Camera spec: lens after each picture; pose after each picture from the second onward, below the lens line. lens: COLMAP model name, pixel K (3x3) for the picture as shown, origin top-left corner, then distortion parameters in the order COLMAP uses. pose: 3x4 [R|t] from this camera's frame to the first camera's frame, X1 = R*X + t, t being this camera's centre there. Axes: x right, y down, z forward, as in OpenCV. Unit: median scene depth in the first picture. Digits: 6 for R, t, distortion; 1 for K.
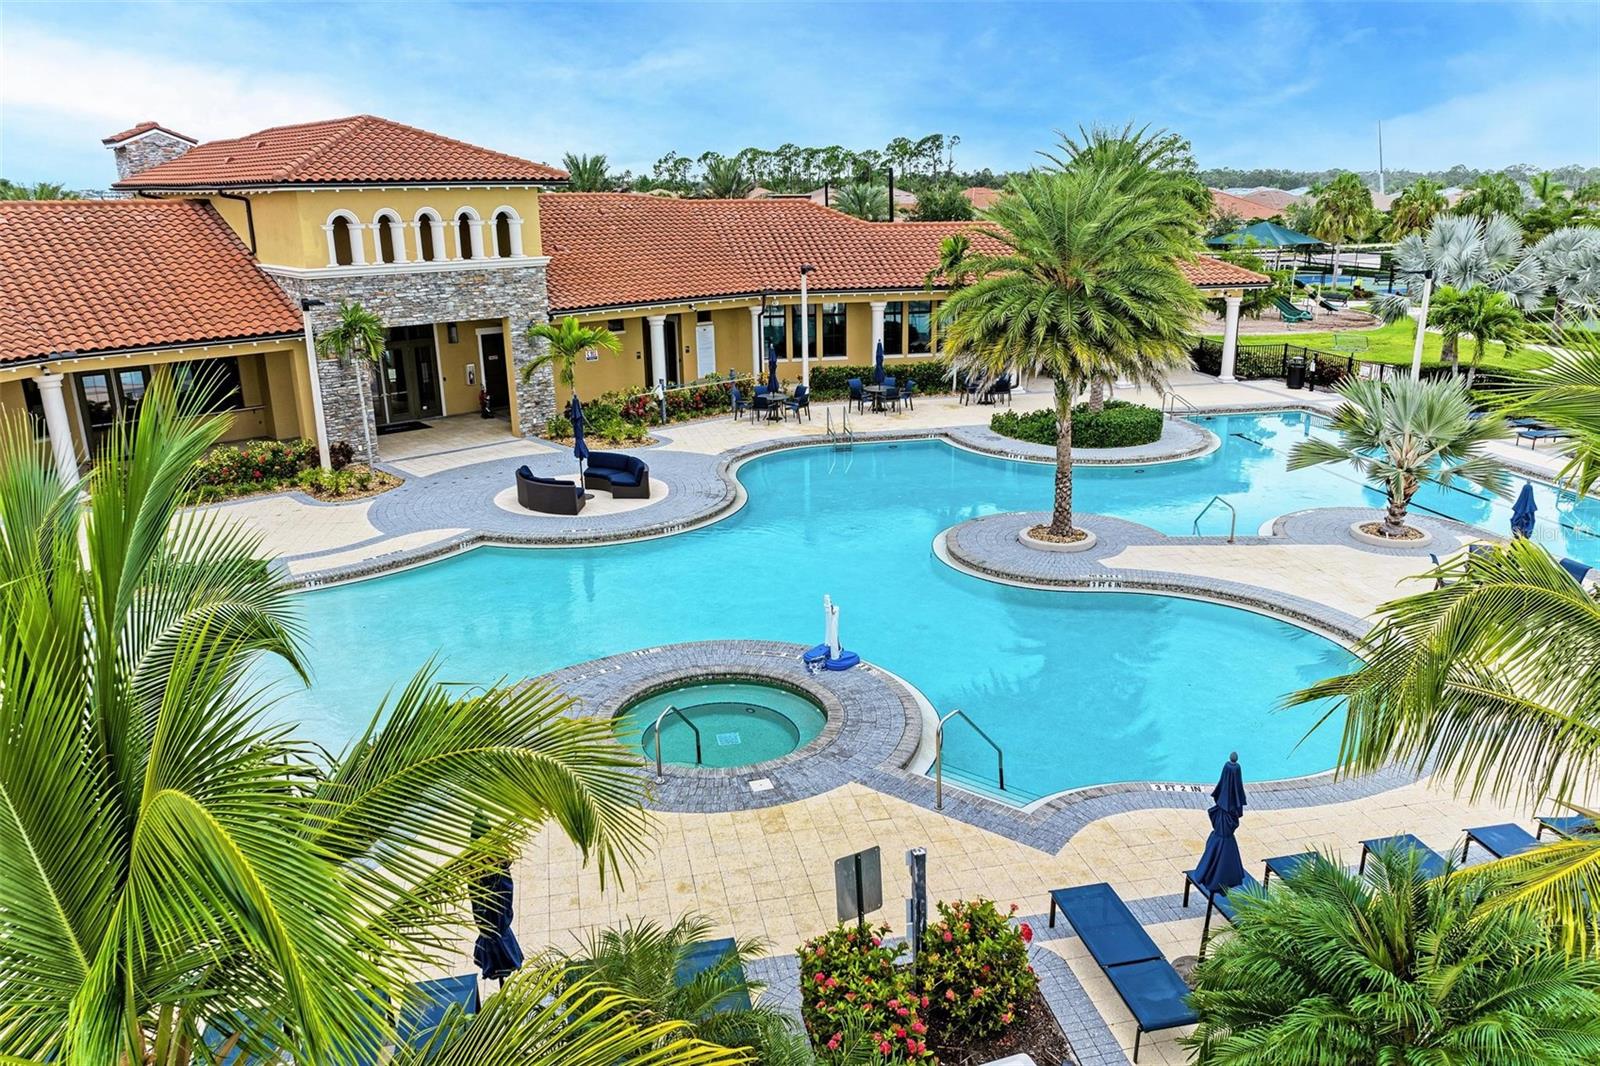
lens RADIAL K [[1067.3, 0, 803.6], [0, 1067.3, 544.1], [0, 0, 1]] dist [-0.015239, 0.001780]
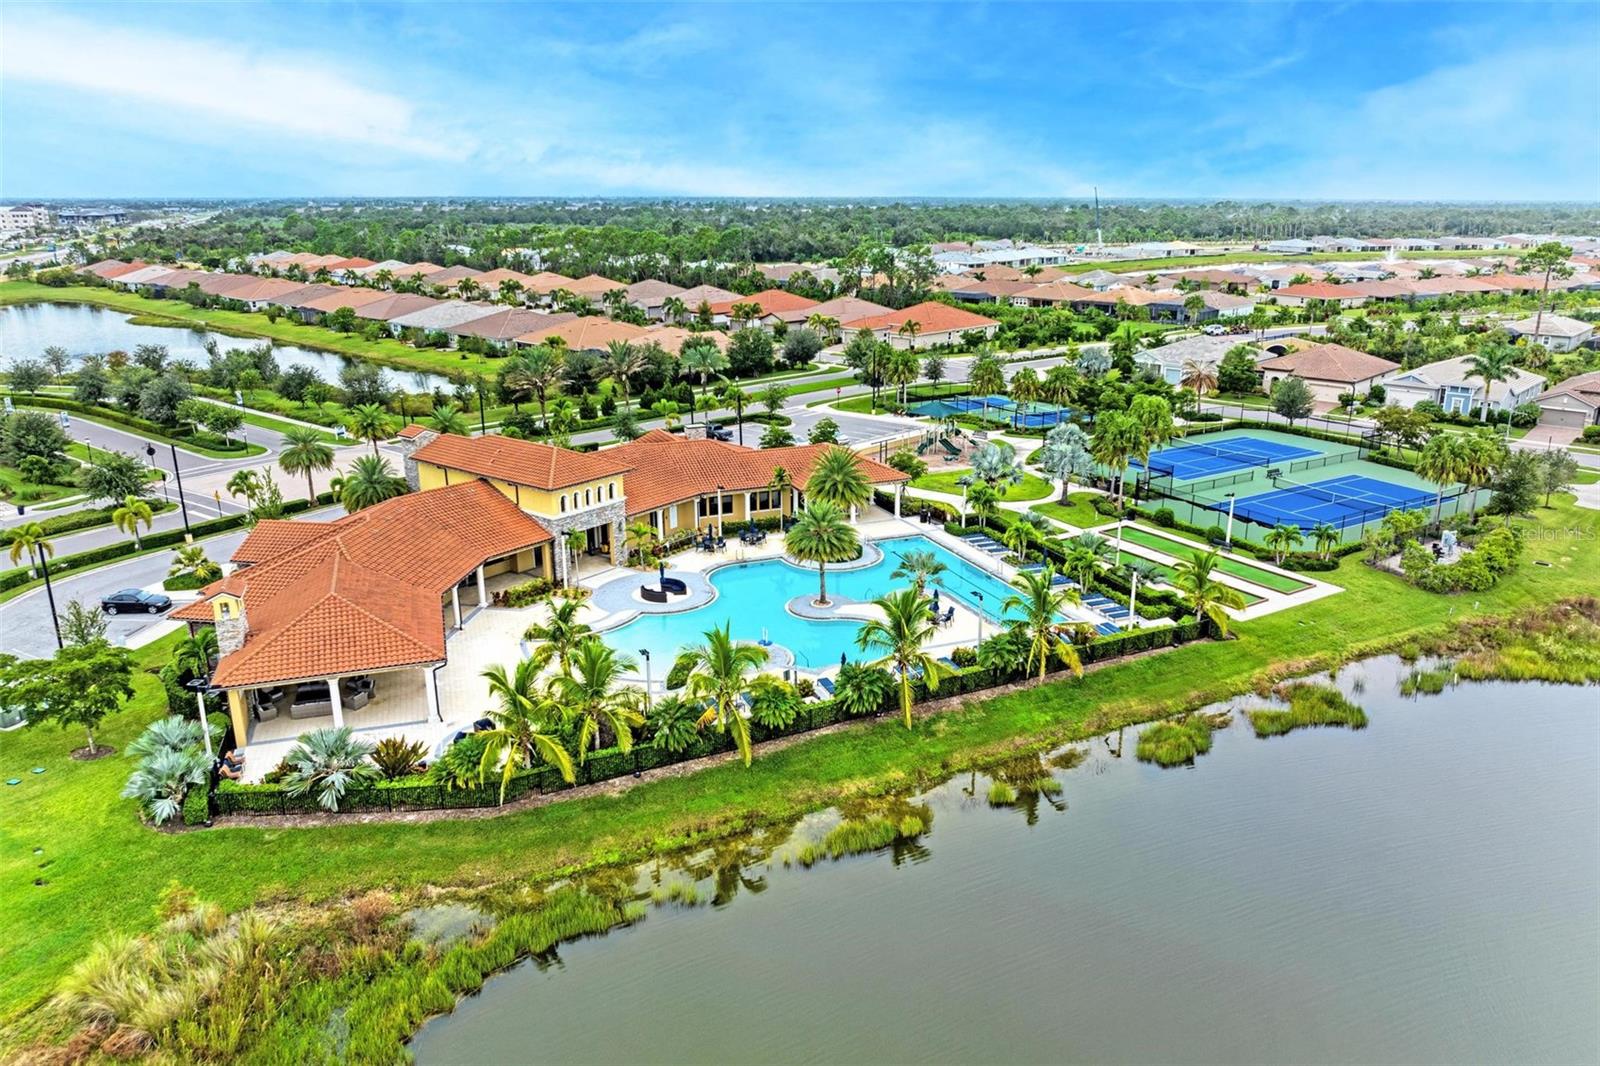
lens RADIAL K [[1067.3, 0, 803.6], [0, 1067.3, 544.1], [0, 0, 1]] dist [-0.015239, 0.001780]
pose [[0.982019, -0.046336, 0.183005, -0.296911], [0.046362, 0.998916, 0.004140, -0.148077], [-0.182999, 0.004419, 0.983103, -1.605743]]
